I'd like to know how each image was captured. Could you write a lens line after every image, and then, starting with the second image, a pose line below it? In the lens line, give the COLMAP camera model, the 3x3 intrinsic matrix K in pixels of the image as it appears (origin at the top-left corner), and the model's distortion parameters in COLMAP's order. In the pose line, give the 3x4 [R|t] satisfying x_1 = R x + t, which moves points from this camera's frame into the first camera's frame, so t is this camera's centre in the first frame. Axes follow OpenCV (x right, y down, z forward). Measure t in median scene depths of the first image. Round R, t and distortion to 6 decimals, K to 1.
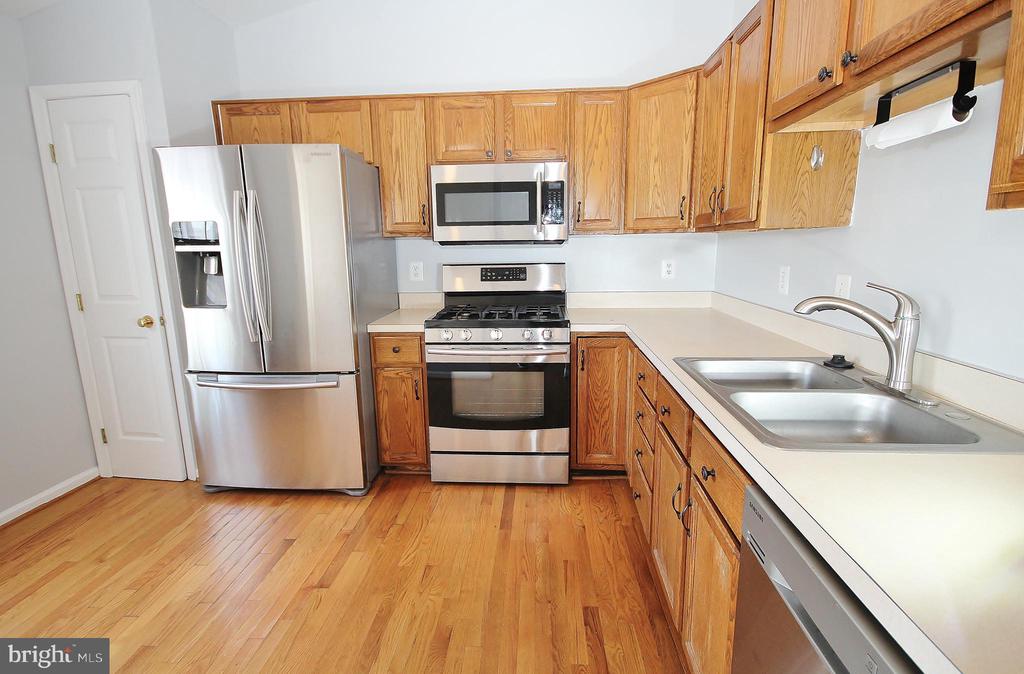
lens RADIAL K [[502.6, 0, 511.5], [0, 502.6, 341.5], [0, 0, 1]] dist [-0.012561, -0.001165]
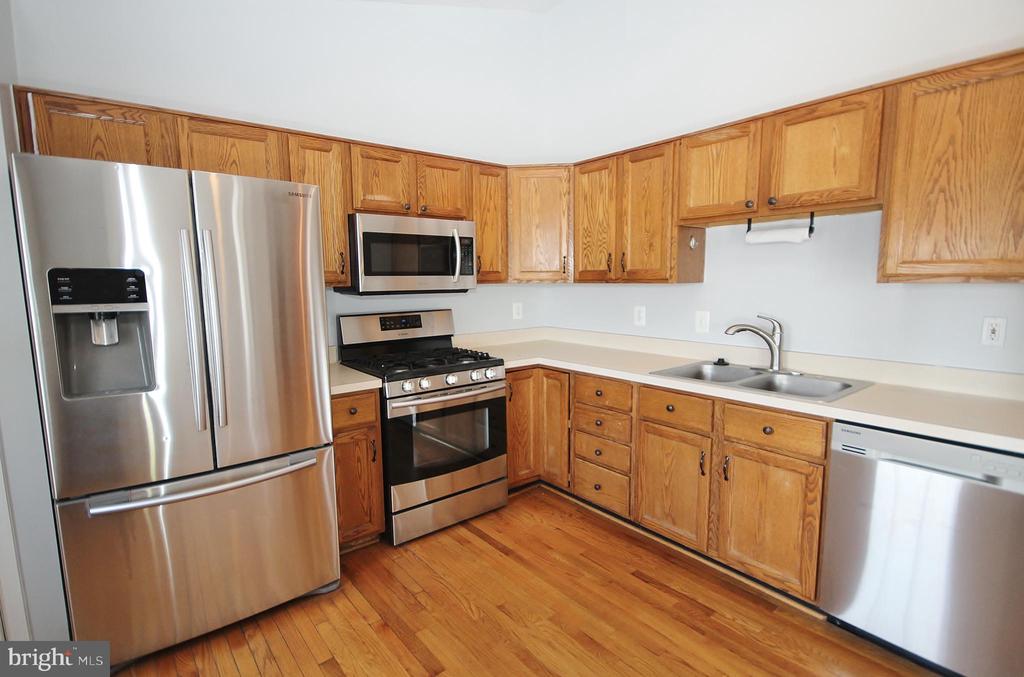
lens RADIAL K [[502.6, 0, 507.7], [0, 502.6, 342.1], [0, 0, 1]] dist [-0.012561, -0.001165]
pose [[0.736904, -0.079889, 0.671261, -0.616518], [0.130450, 0.991133, -0.025250, -0.047256], [-0.663292, 0.106173, 0.740791, 0.131333]]
